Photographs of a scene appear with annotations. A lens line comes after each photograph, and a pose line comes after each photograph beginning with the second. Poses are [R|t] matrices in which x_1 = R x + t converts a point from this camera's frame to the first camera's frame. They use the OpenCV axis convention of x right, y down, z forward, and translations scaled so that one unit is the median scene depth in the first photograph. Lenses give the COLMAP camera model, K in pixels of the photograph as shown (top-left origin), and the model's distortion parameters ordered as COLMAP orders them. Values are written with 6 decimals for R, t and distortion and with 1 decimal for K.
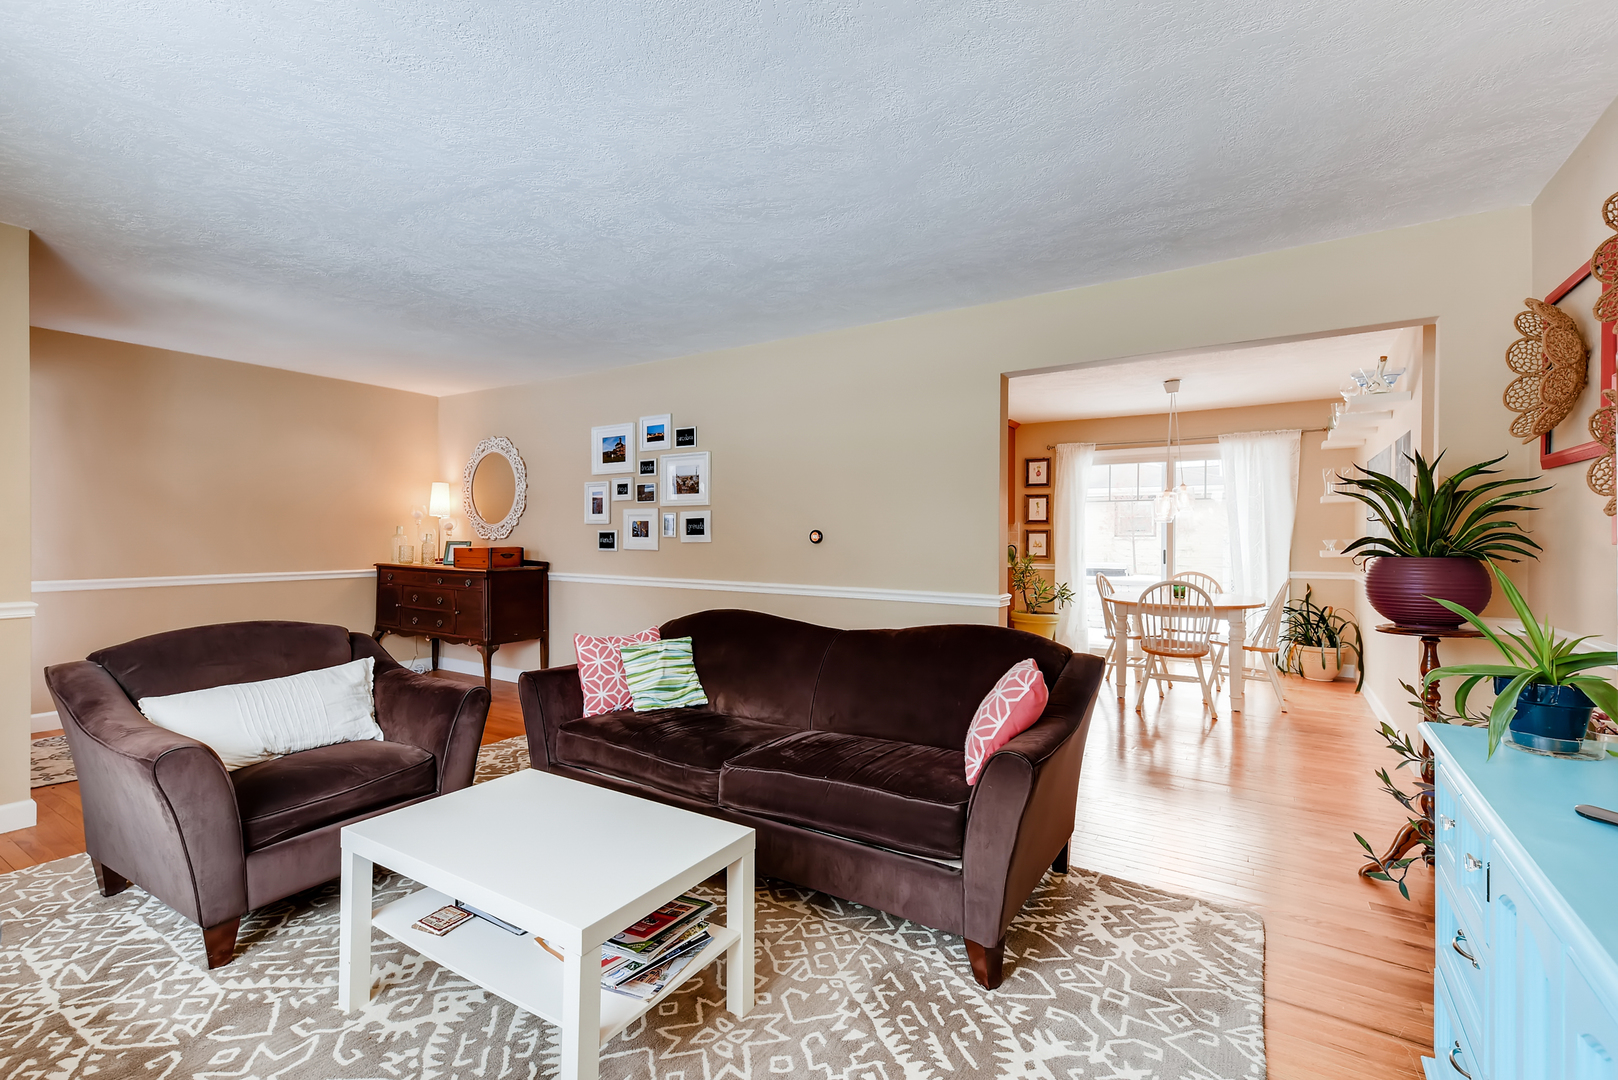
lens RADIAL K [[714.0, 0, 800.9], [0, 714.0, 537.5], [0, 0, 1]] dist [0.009569, 0.000127]
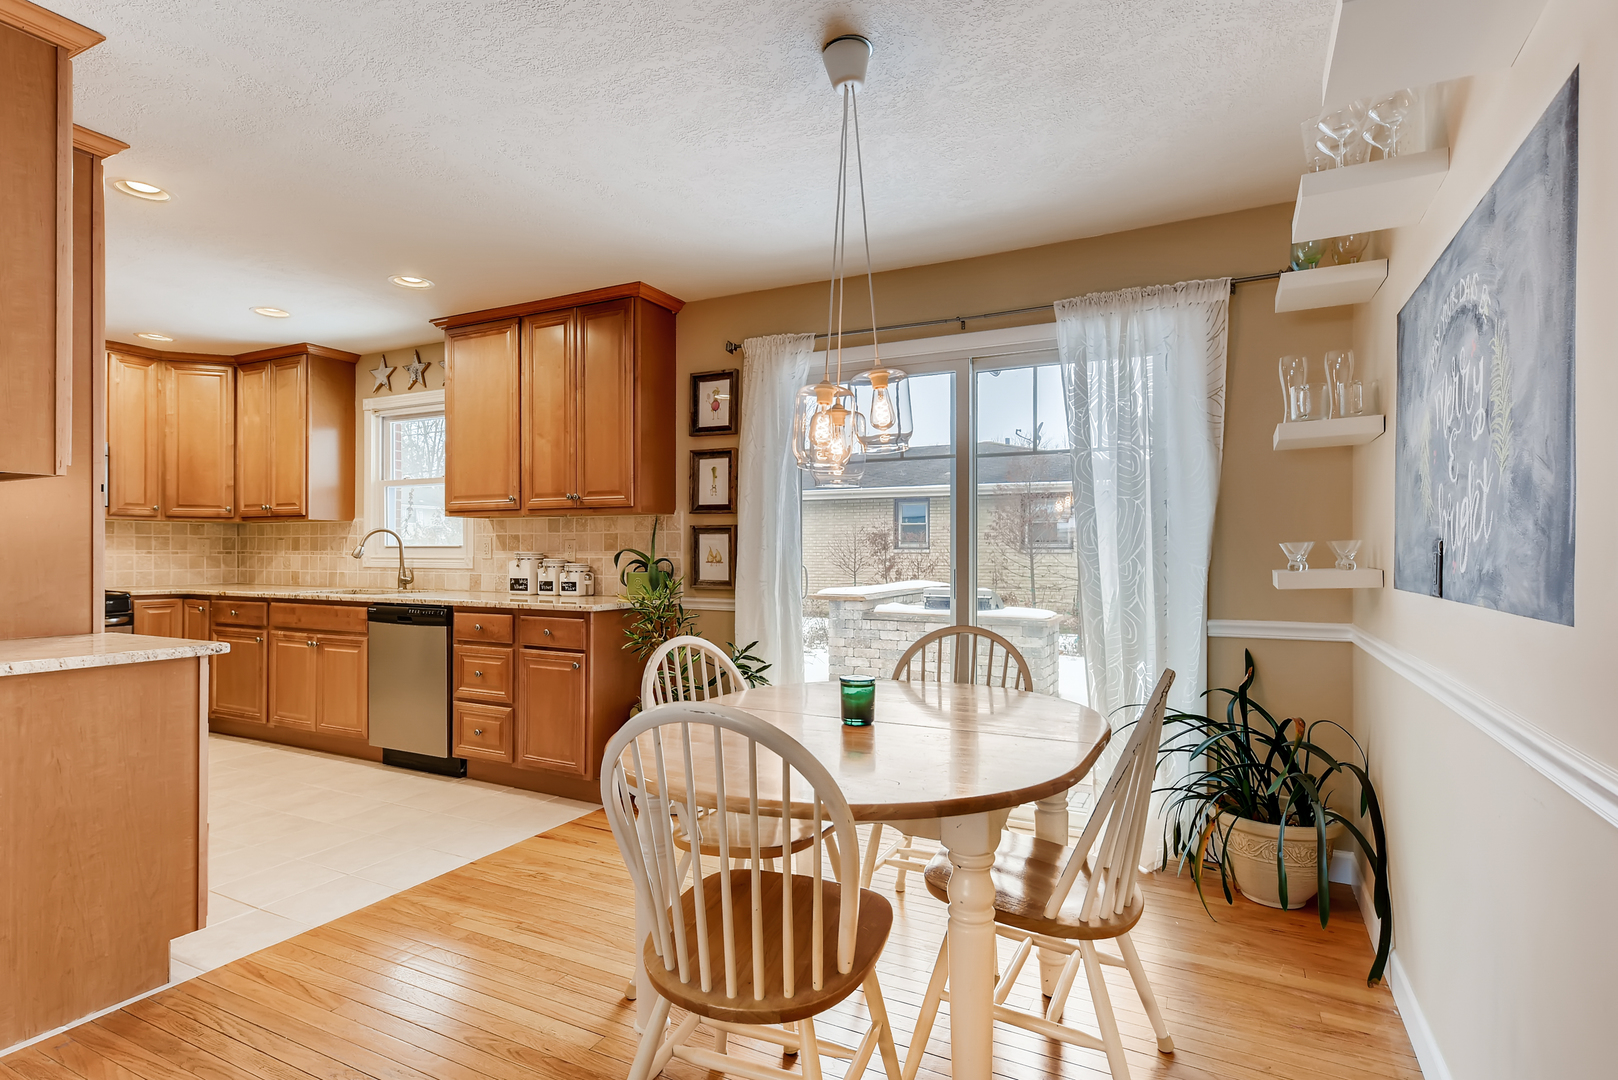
lens RADIAL K [[805.1, 0, 819.1], [0, 805.1, 544.8], [0, 0, 1]] dist [-0.000696, 0.000328]
pose [[0.994231, 0.002236, 0.107235, 0.410566], [-0.001125, 0.999945, -0.010421, 0.008251], [-0.107252, 0.010241, 0.994179, 0.563649]]
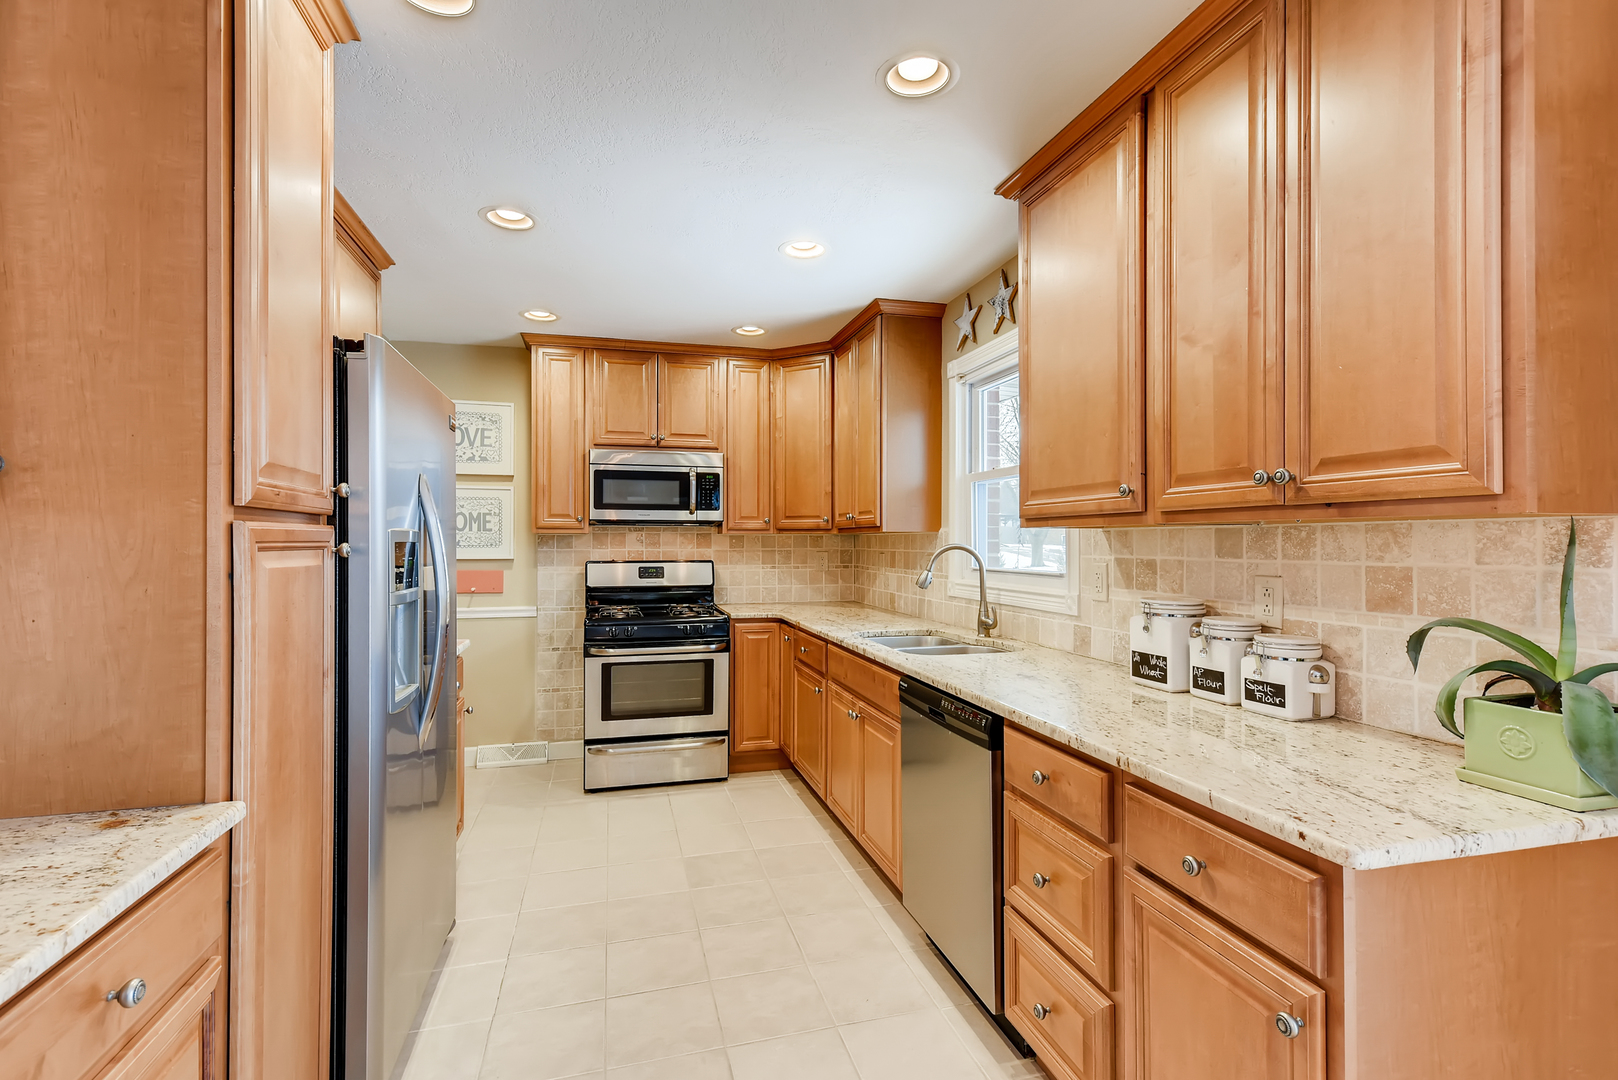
lens RADIAL K [[755.0, 0, 810.8], [0, 755.0, 539.0], [0, 0, 1]] dist [0.020666, -0.000243]
pose [[0.737021, -0.002684, -0.675865, 0.337899], [-0.001586, 0.999982, -0.005700, -0.015587], [0.675868, 0.005273, 0.737004, 0.951472]]
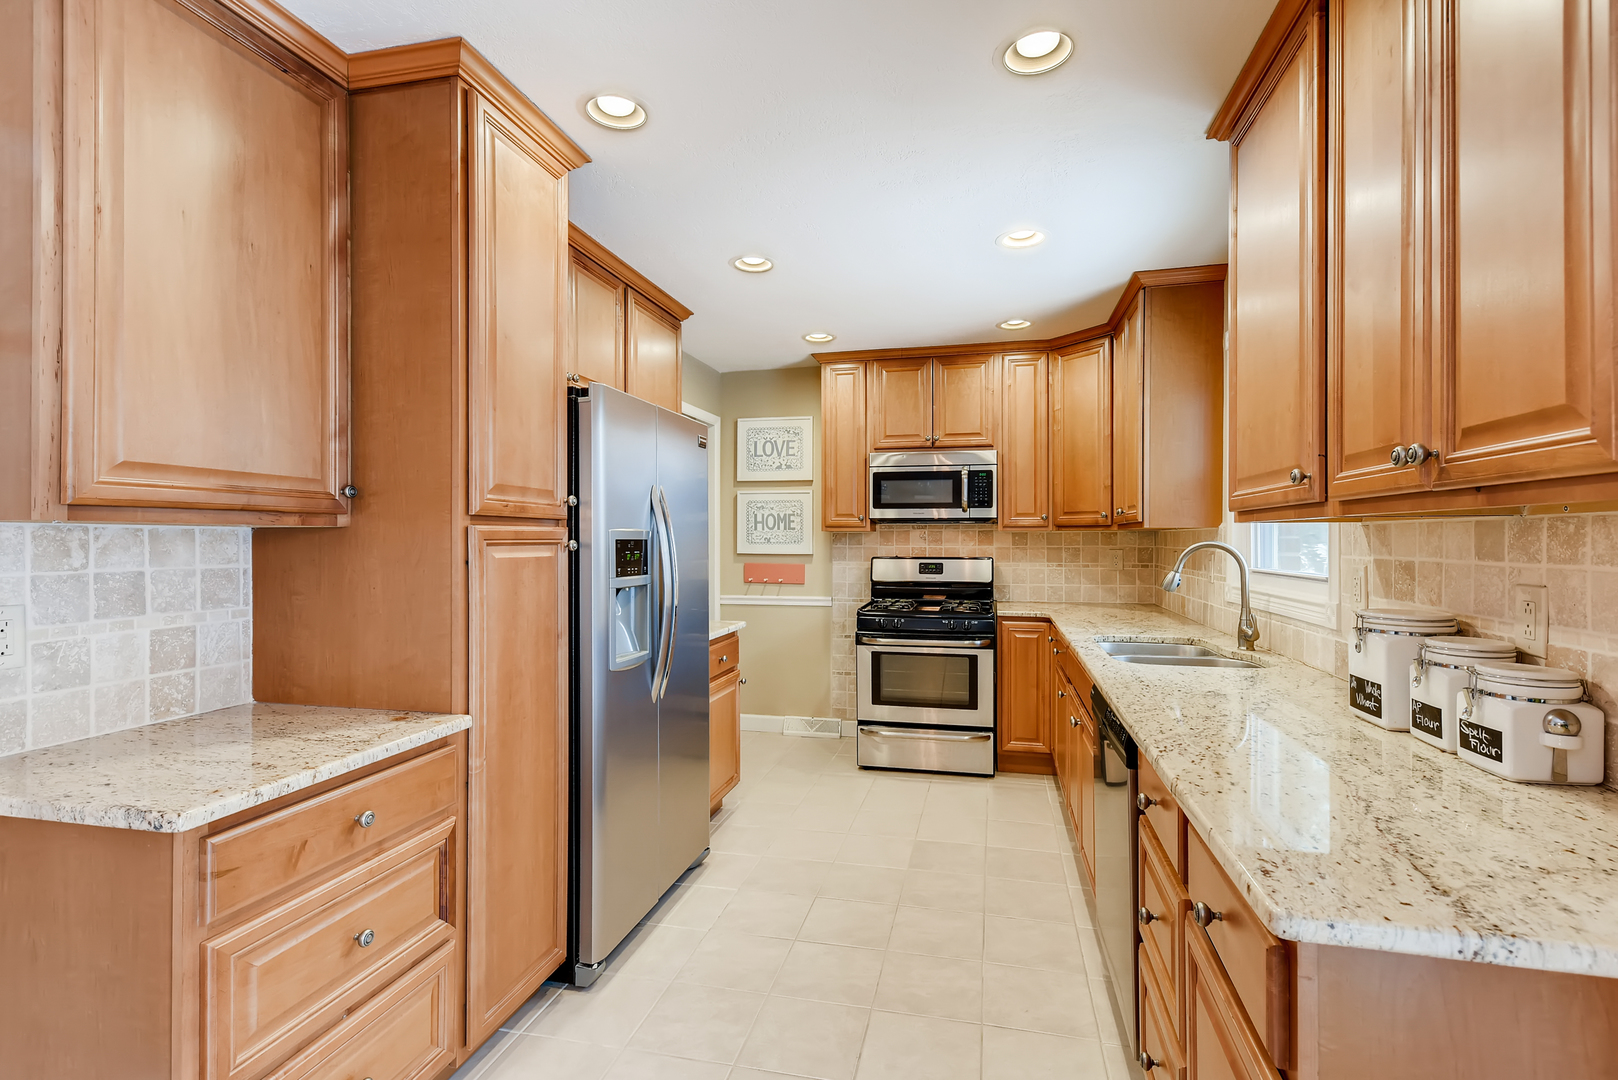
lens RADIAL K [[755.0, 0, 815.2], [0, 755.0, 539.1], [0, 0, 1]] dist [0.020666, -0.000243]
pose [[0.328747, -0.000277, -0.944418, 0.407698], [-0.001740, 0.999998, -0.000899, -0.015806], [0.944416, 0.001939, 0.328746, 1.023790]]
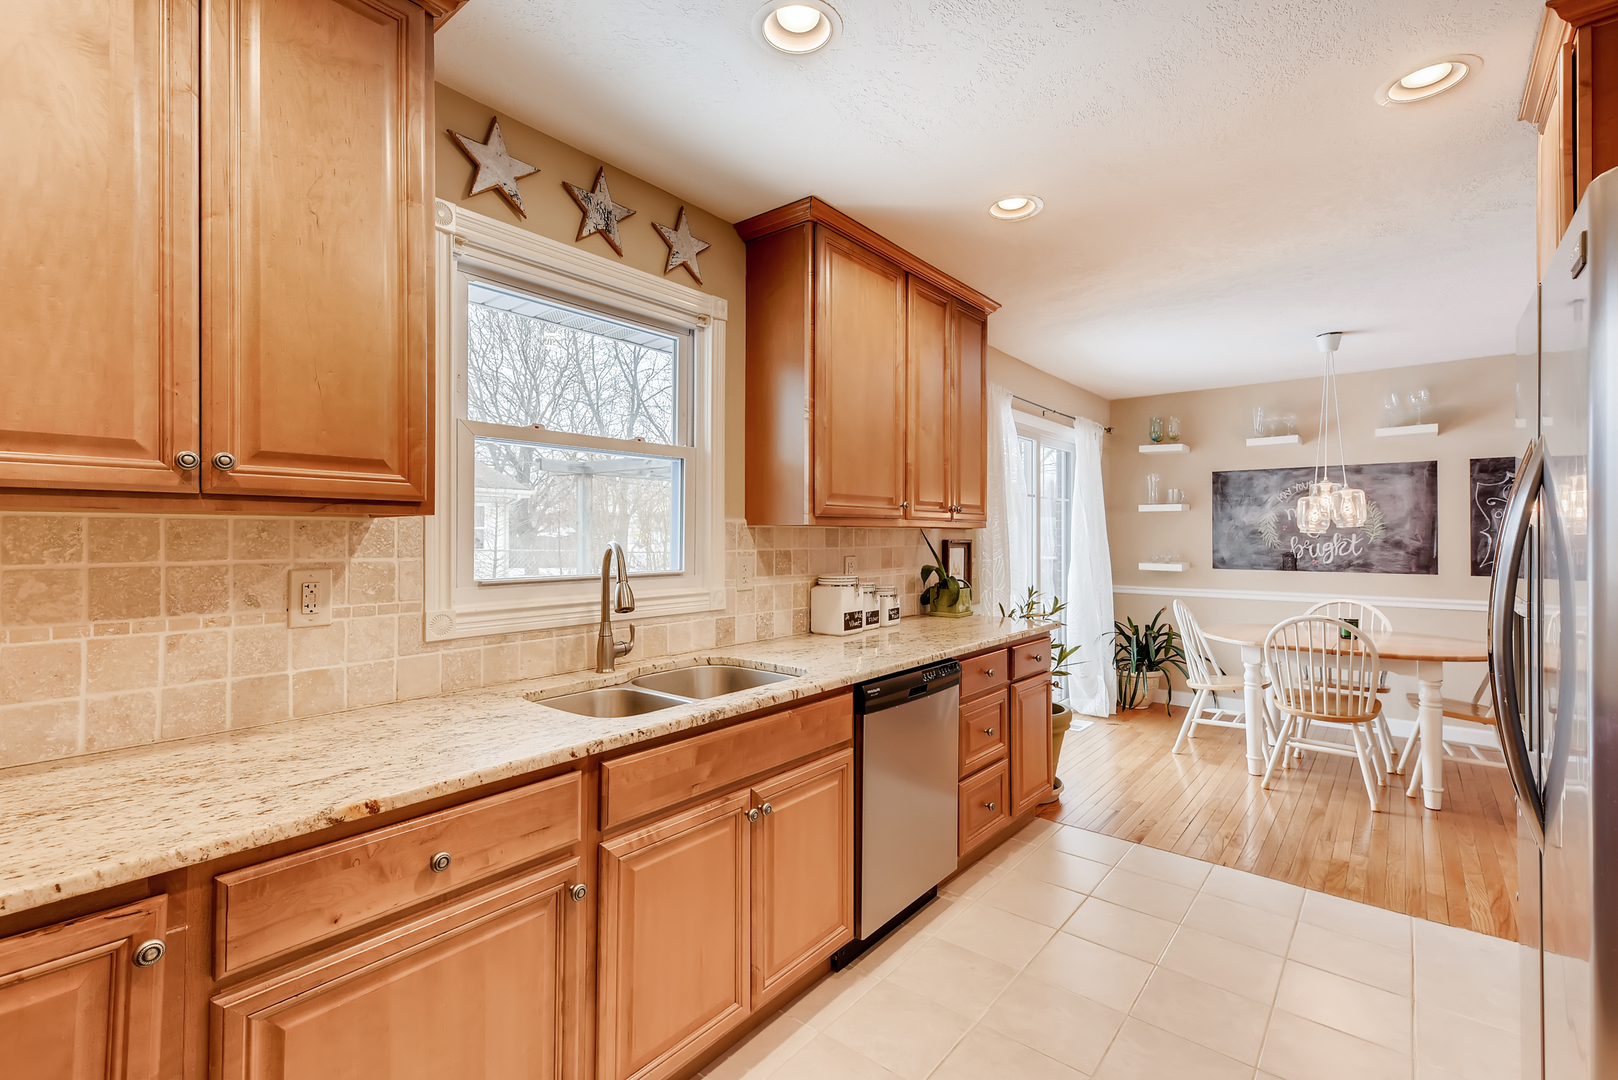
lens RADIAL K [[714.0, 0, 814.5], [0, 714.0, 526.0], [0, 0, 1]] dist [0.009569, 0.000127]
pose [[0.118122, 0.011171, 0.992936, -0.218816], [0.001712, 0.999933, -0.011453, -0.018441], [-0.992998, 0.003052, 0.118095, 1.251018]]
